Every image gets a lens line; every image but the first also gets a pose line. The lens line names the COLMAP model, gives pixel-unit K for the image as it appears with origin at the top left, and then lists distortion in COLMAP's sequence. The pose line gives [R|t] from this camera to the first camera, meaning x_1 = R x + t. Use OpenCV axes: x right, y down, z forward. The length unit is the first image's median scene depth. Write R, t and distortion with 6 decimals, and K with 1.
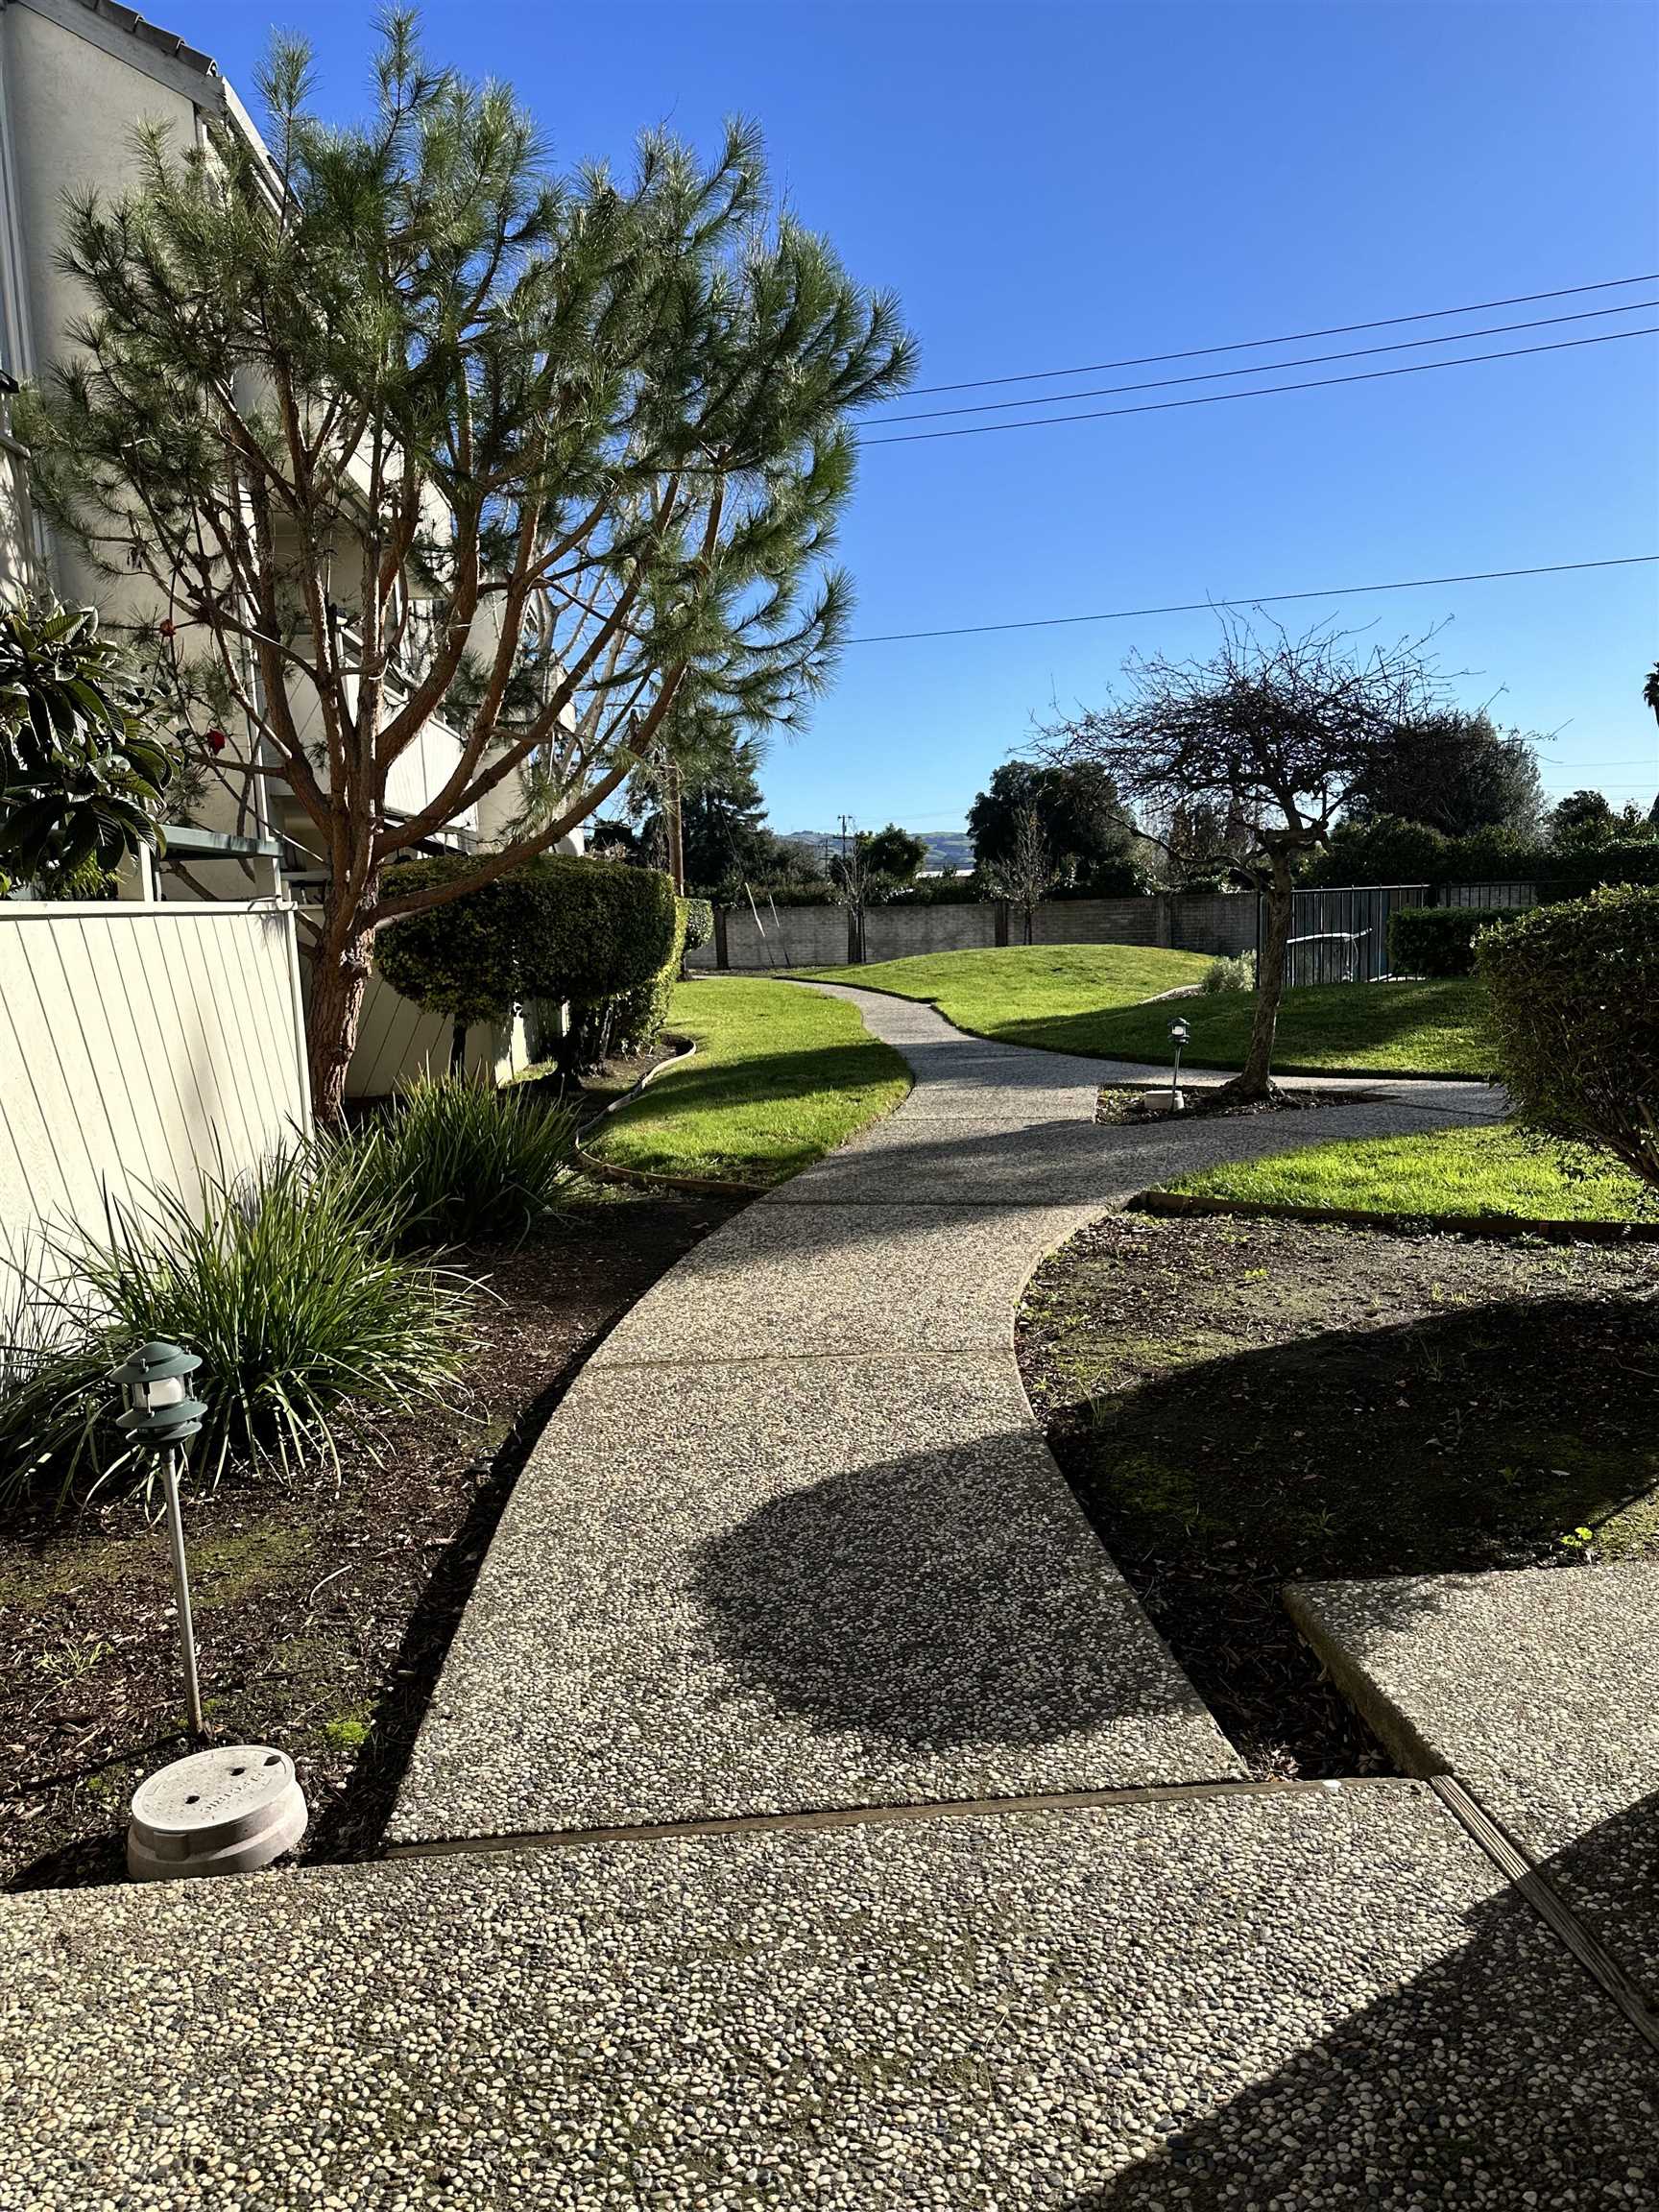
lens RADIAL K [[1567.9, 0, 828.3], [0, 1567.9, 1093.5], [0, 0, 1]] dist [0.105521, -0.119532]
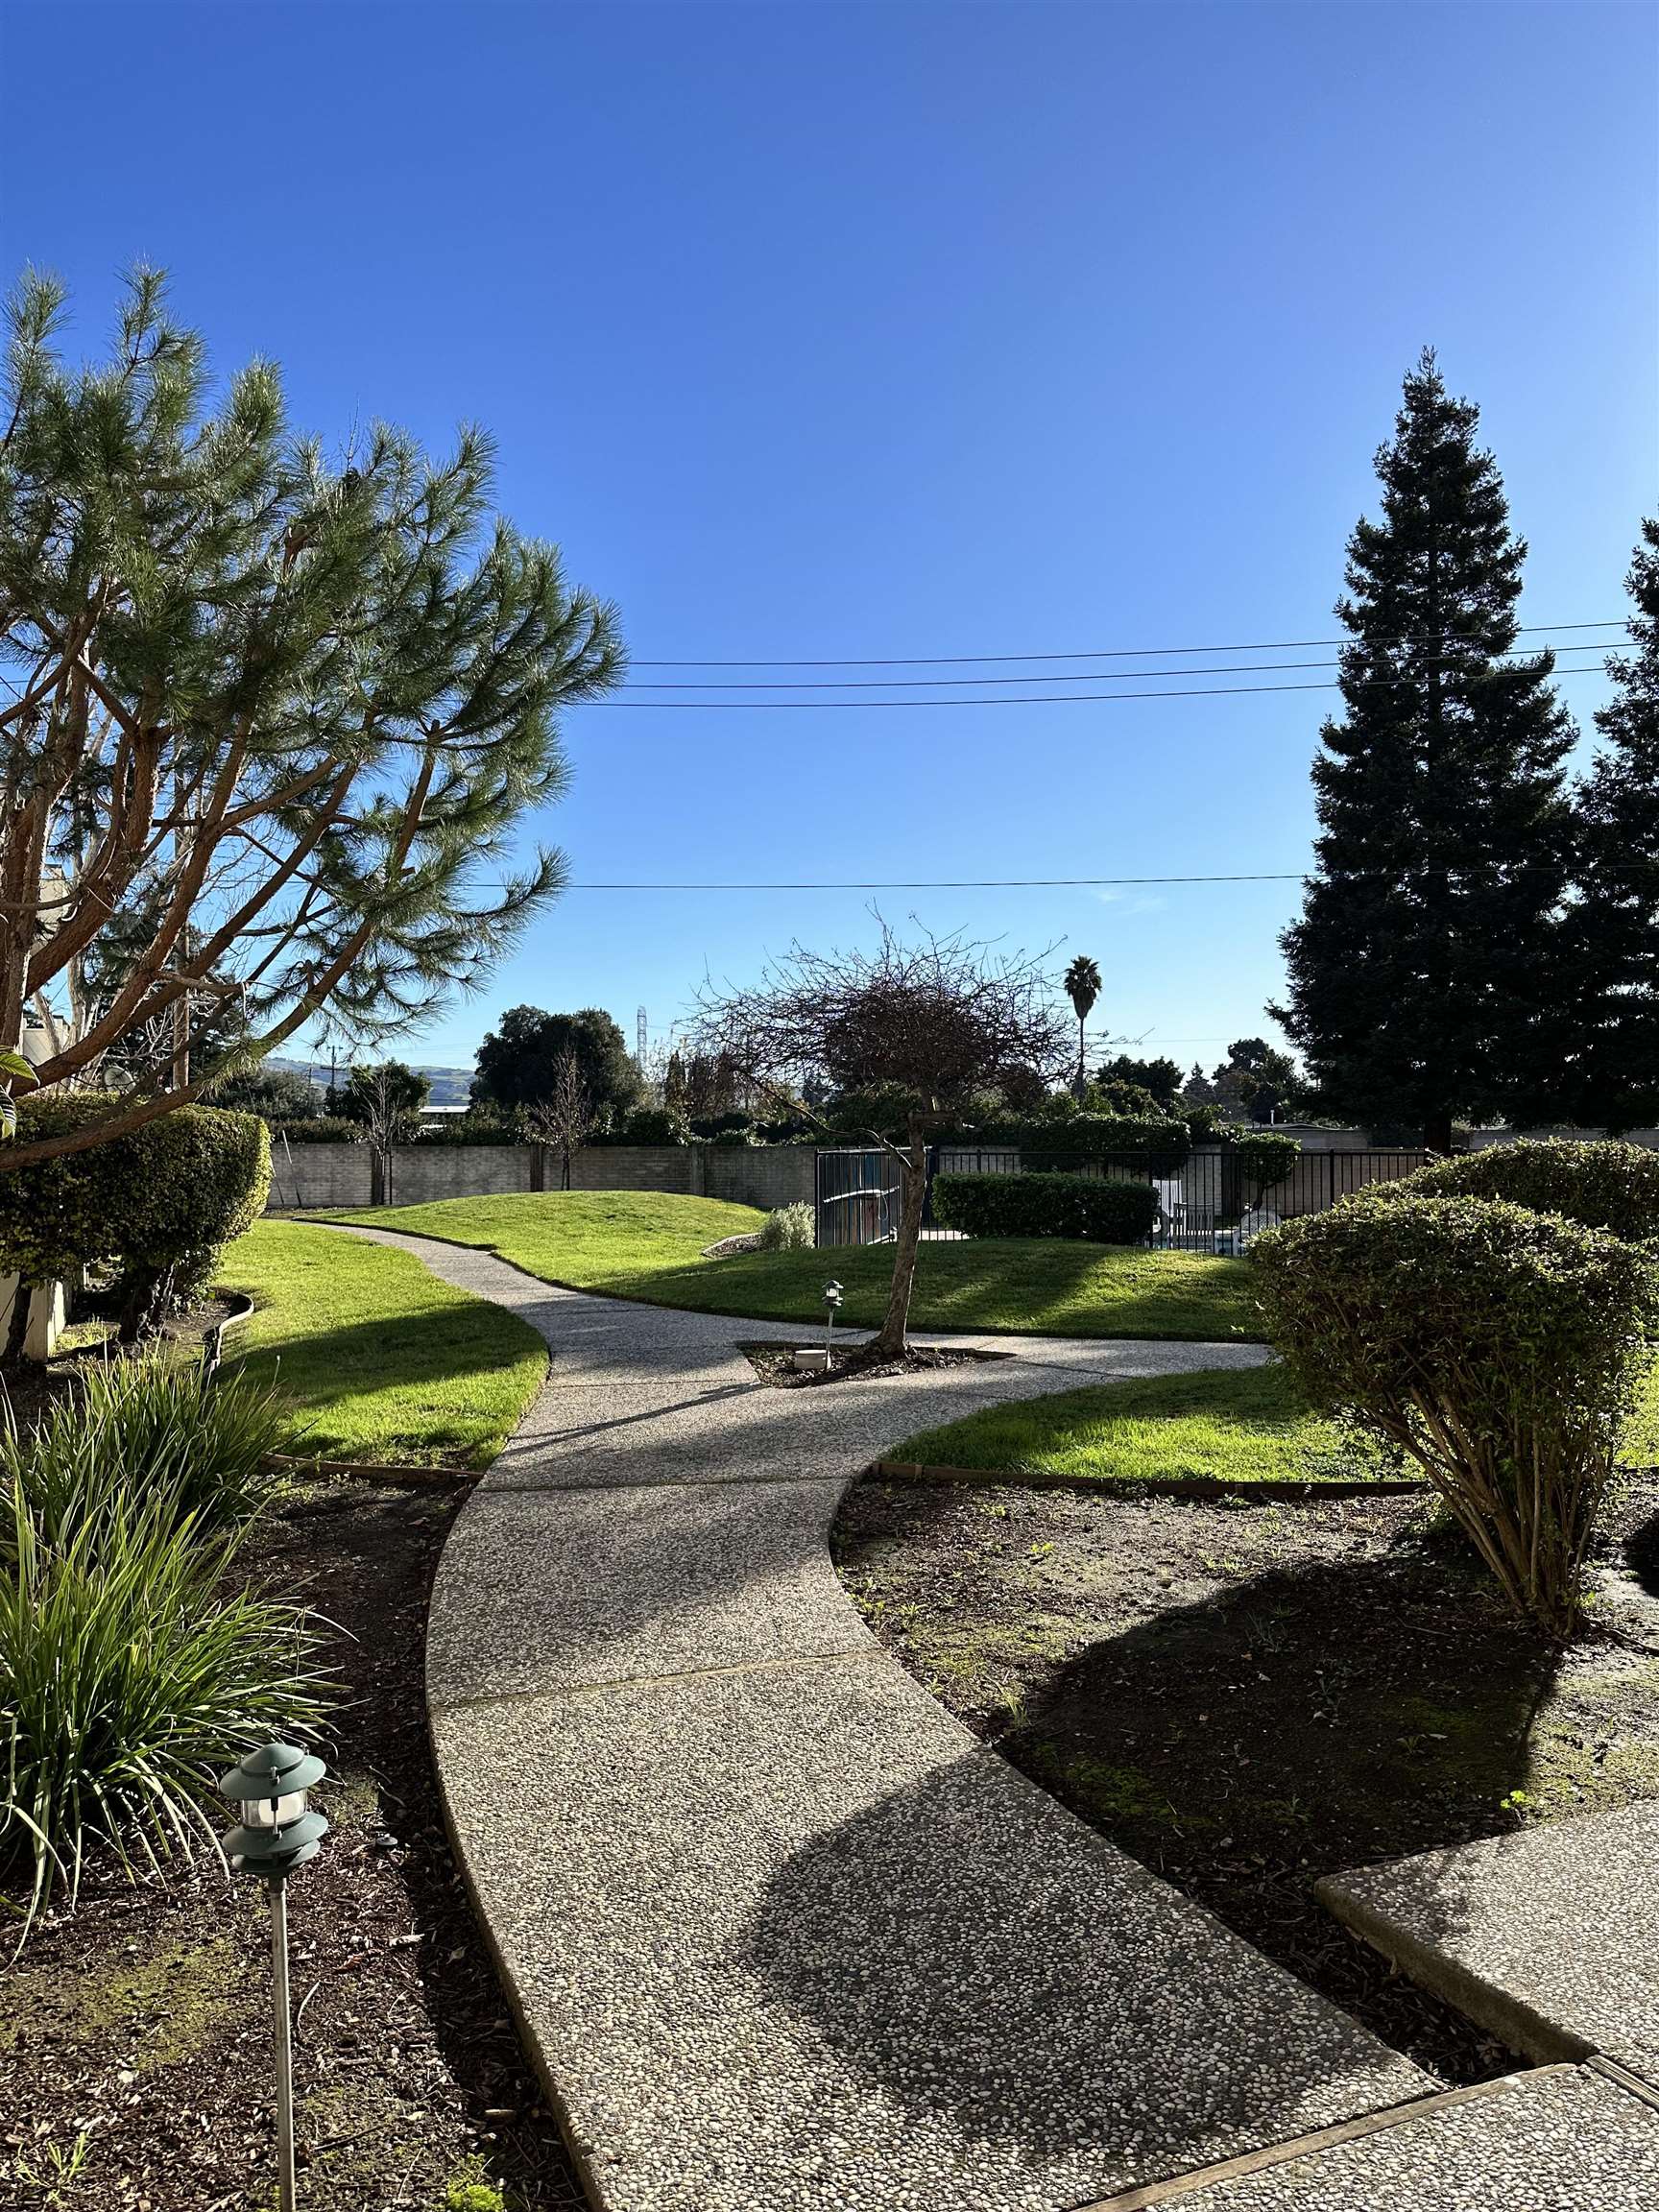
lens RADIAL K [[1558.9, 0, 847.7], [0, 1558.9, 1111.9], [0, 0, 1]] dist [0.042261, -0.038540]
pose [[0.941418, 0.037773, 0.335121, -0.139890], [0.008980, 0.990548, -0.136875, -0.022078], [-0.337123, 0.131866, 0.932180, 0.018219]]
